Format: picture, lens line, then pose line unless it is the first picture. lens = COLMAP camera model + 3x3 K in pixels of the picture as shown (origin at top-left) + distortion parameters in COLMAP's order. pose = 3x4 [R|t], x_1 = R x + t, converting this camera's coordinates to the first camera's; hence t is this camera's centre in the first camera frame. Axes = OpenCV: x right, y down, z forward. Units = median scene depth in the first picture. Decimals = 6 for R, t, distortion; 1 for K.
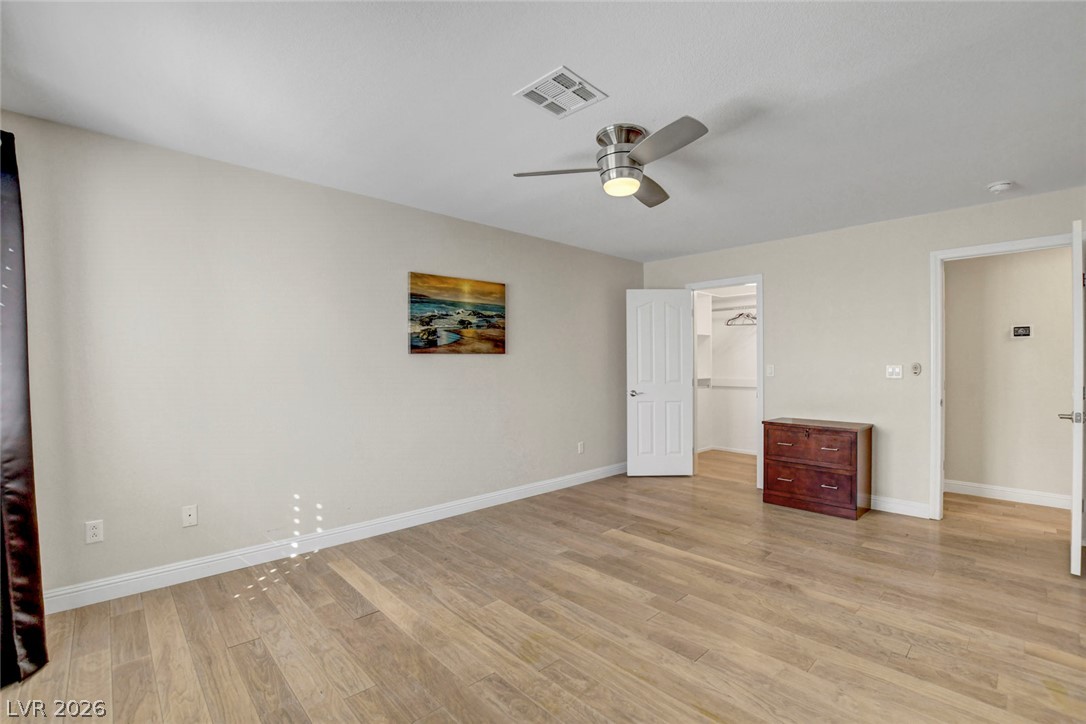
lens RADIAL K [[456.9, 0, 541.2], [0, 456.9, 360.2], [0, 0, 1]] dist [-0.028230, 0.000121]
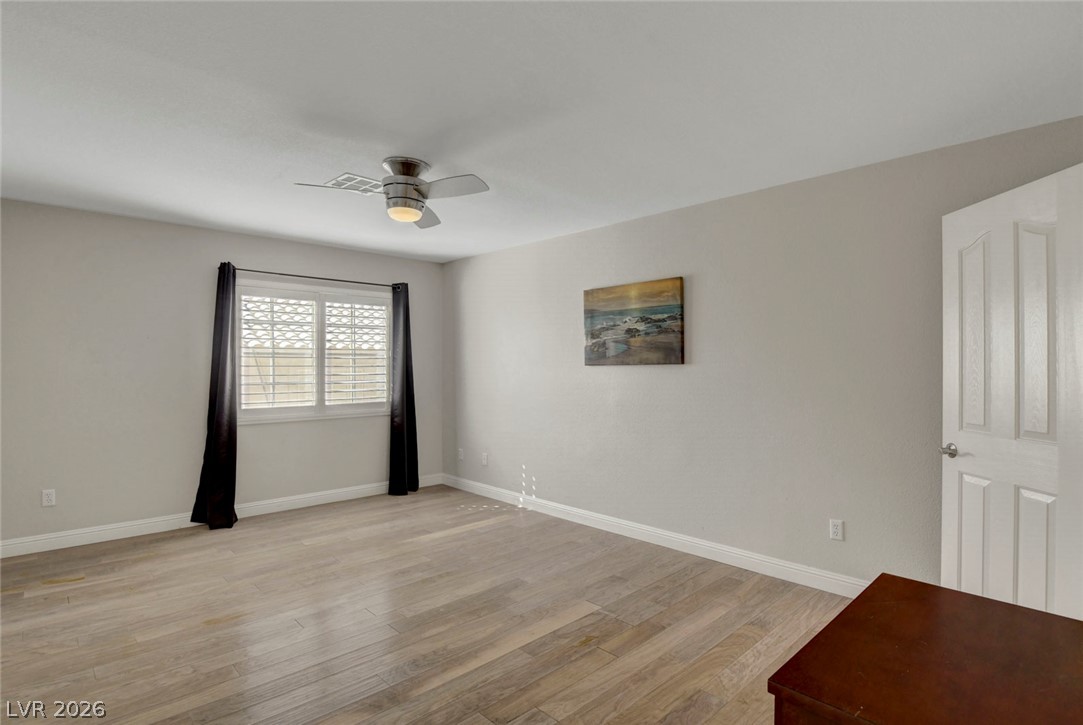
lens RADIAL K [[501.4, 0, 545.1], [0, 501.4, 367.7], [0, 0, 1]] dist [-0.027735, -0.000195]
pose [[0.084358, 0.003324, -0.996430, 0.843135], [0.003223, 0.999988, 0.003609, -0.013218], [0.996430, -0.003515, 0.084346, 0.757042]]
